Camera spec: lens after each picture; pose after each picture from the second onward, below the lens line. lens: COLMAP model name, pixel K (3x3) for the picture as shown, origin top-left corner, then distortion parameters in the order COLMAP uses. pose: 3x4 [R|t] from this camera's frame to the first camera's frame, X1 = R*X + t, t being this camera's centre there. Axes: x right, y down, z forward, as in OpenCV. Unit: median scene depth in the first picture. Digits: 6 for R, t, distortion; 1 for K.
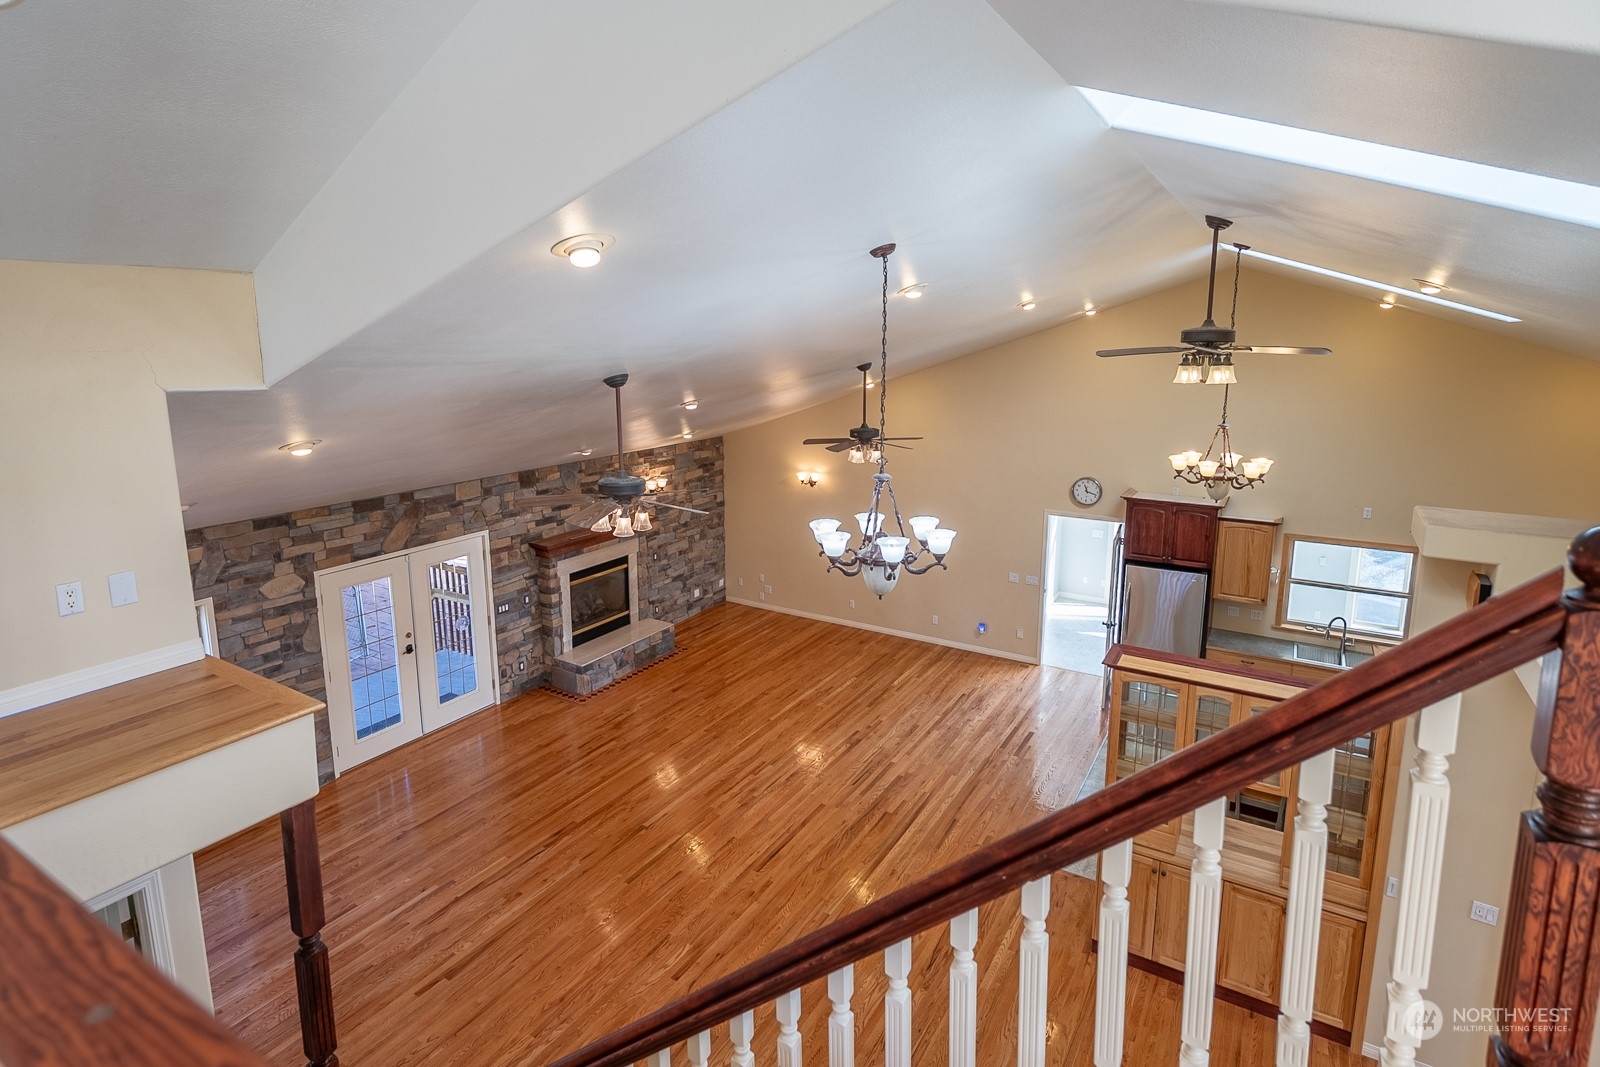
lens RADIAL K [[820.8, 0, 804.8], [0, 820.8, 477.4], [0, 0, 1]] dist [0.001162, 0.000022]
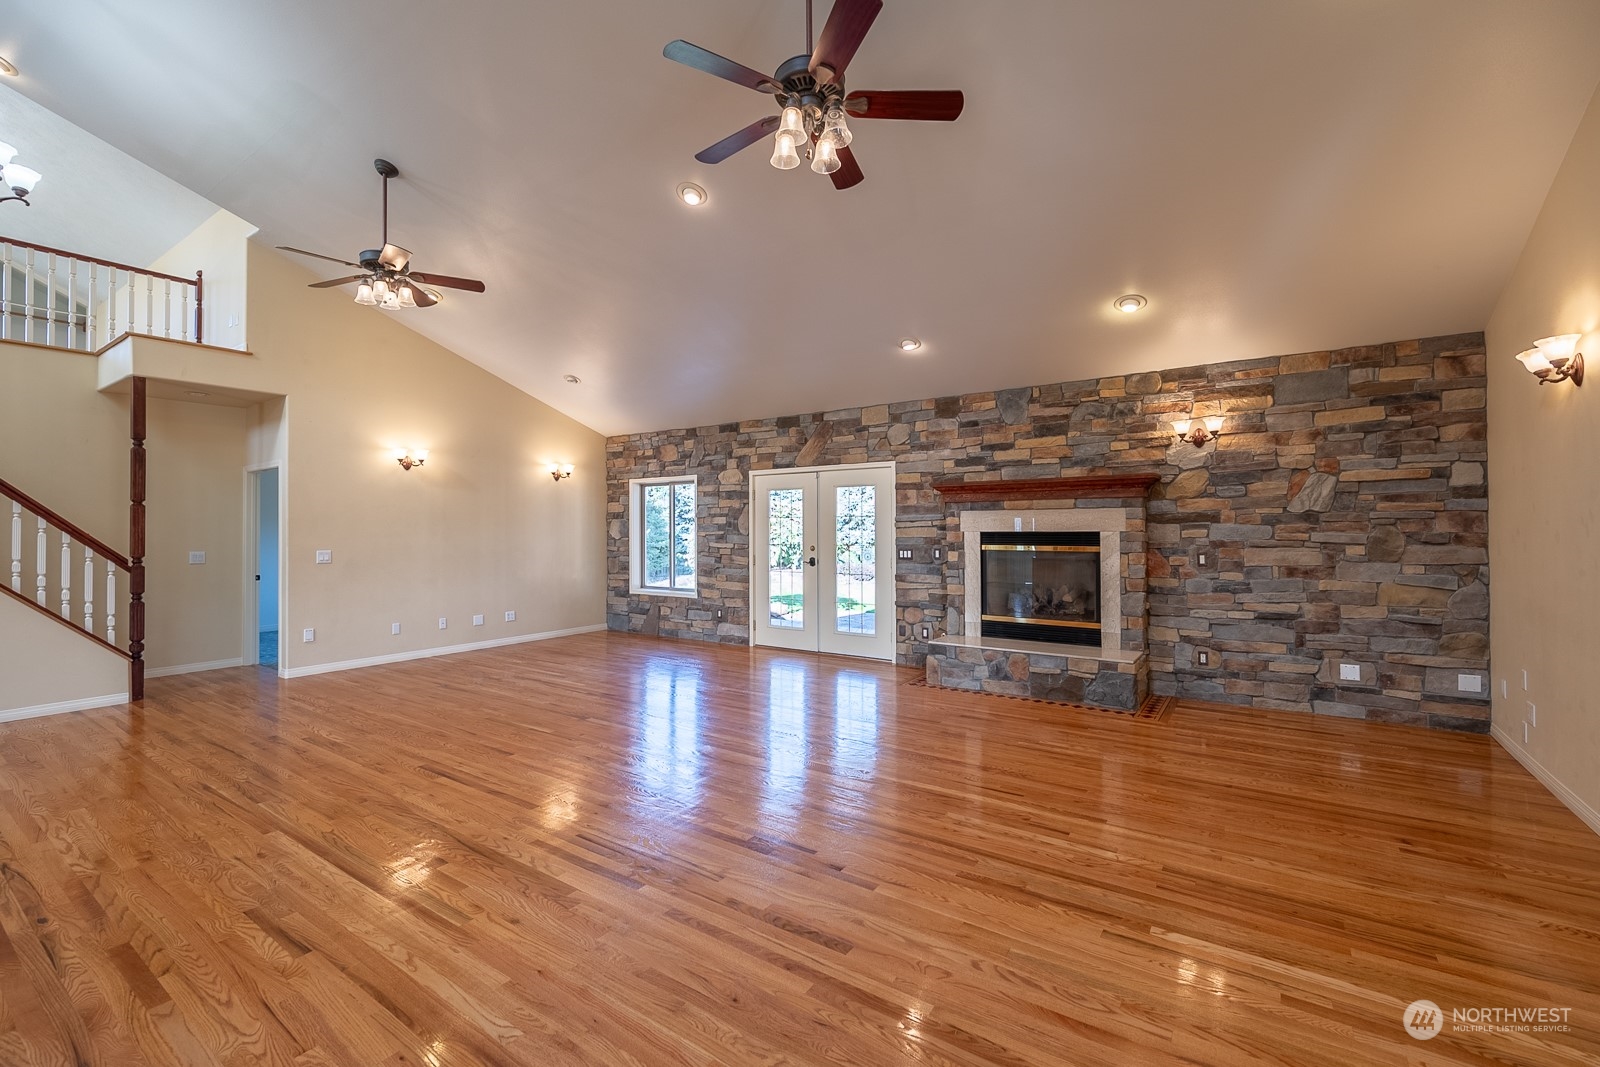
lens RADIAL K [[677.5, 0, 799.8], [0, 677.5, 523.7], [0, 0, 1]] dist [-0.001115, -0.000428]
pose [[-0.057999, -0.007688, -0.998287, 0.365598], [-0.168398, 0.985717, 0.002193, 0.145005], [0.984011, 0.168237, -0.058465, 0.925315]]
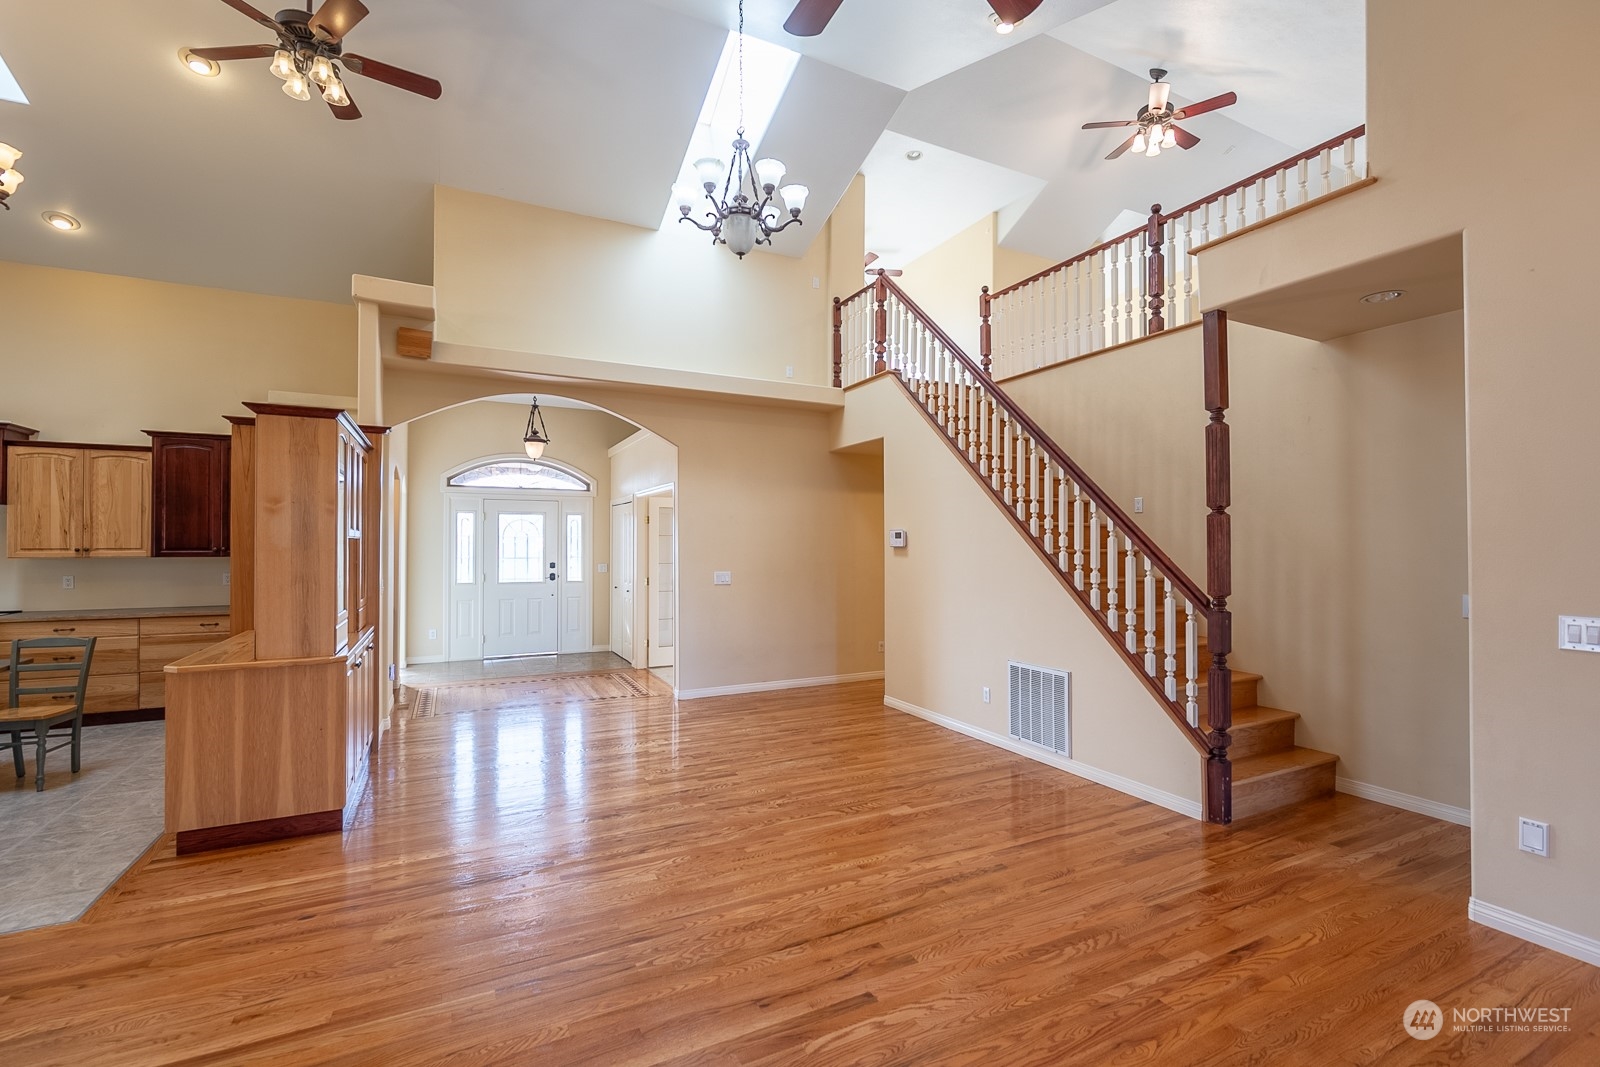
lens RADIAL K [[697.6, 0, 804.4], [0, 697.6, 536.9], [0, 0, 1]] dist [-0.001324, -0.000786]
pose [[-0.848964, 0.006740, 0.528407, -0.197798], [0.092431, 0.986398, 0.135923, 0.166775], [-0.520304, 0.164235, -0.838040, 0.762865]]
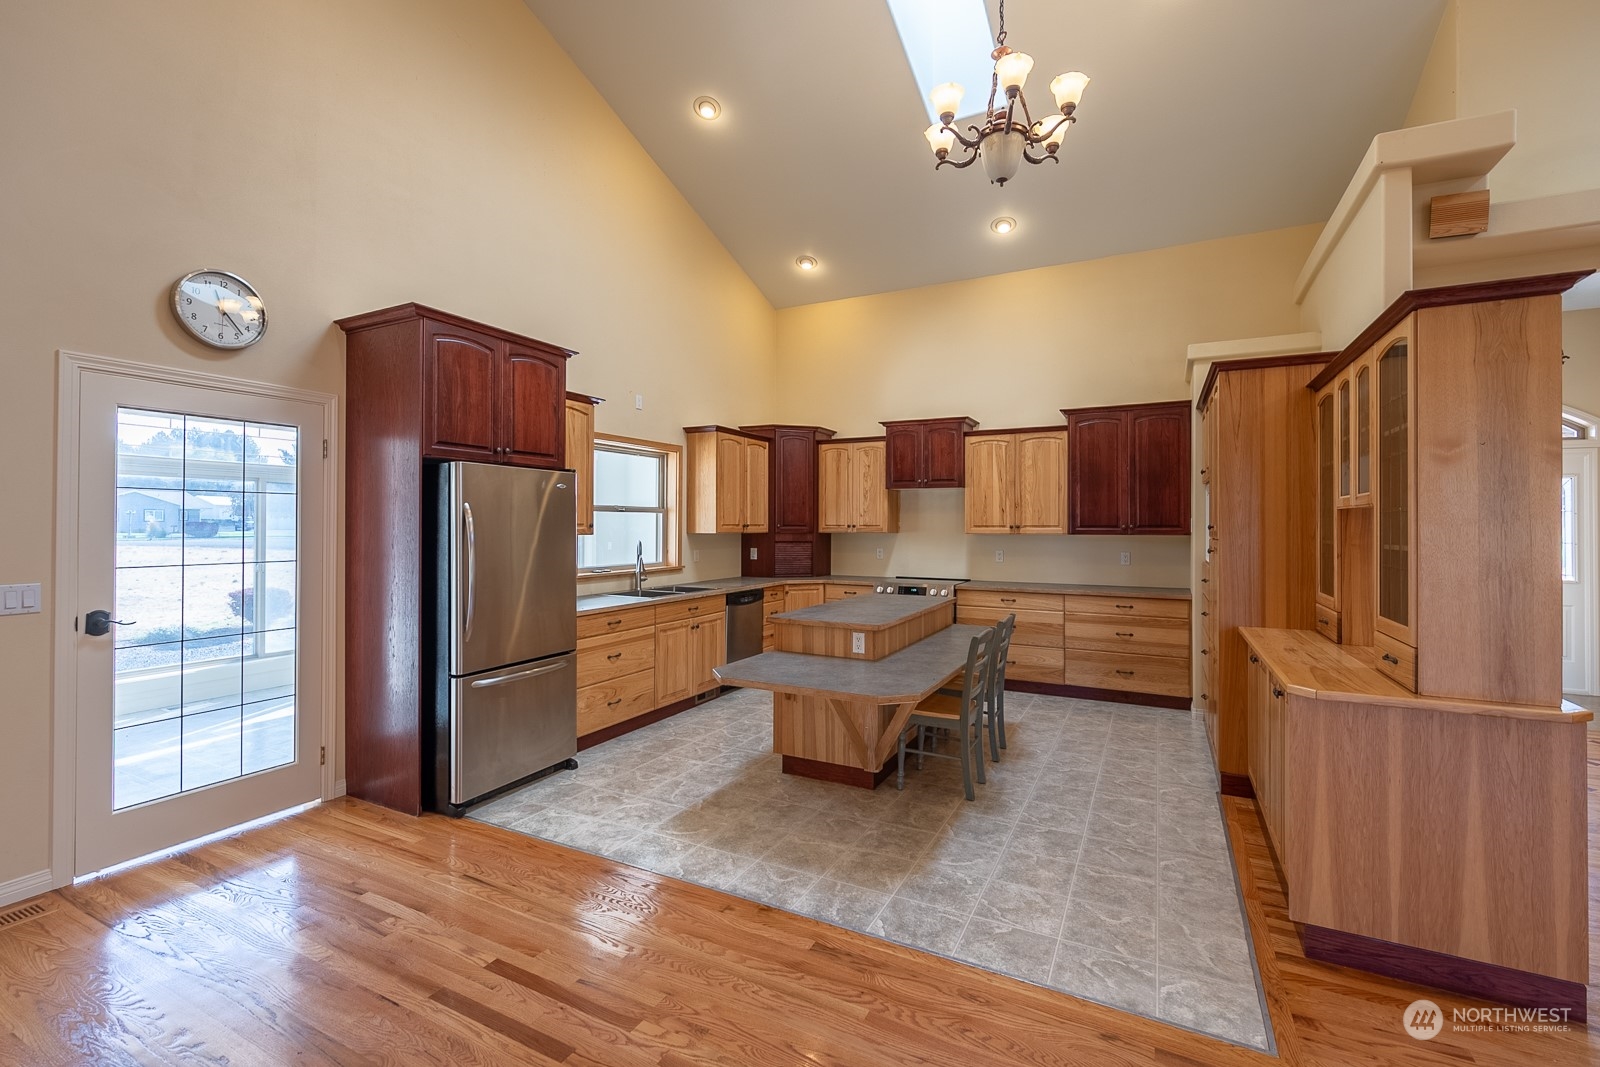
lens RADIAL K [[692.3, 0, 804.1], [0, 692.3, 525.3], [0, 0, 1]] dist [-0.001021, 0.000052]
pose [[-0.071527, 0.002235, 0.997436, 0.018906], [0.169213, 0.985530, 0.009926, 0.160628], [-0.982981, 0.169489, -0.070870, 0.824355]]
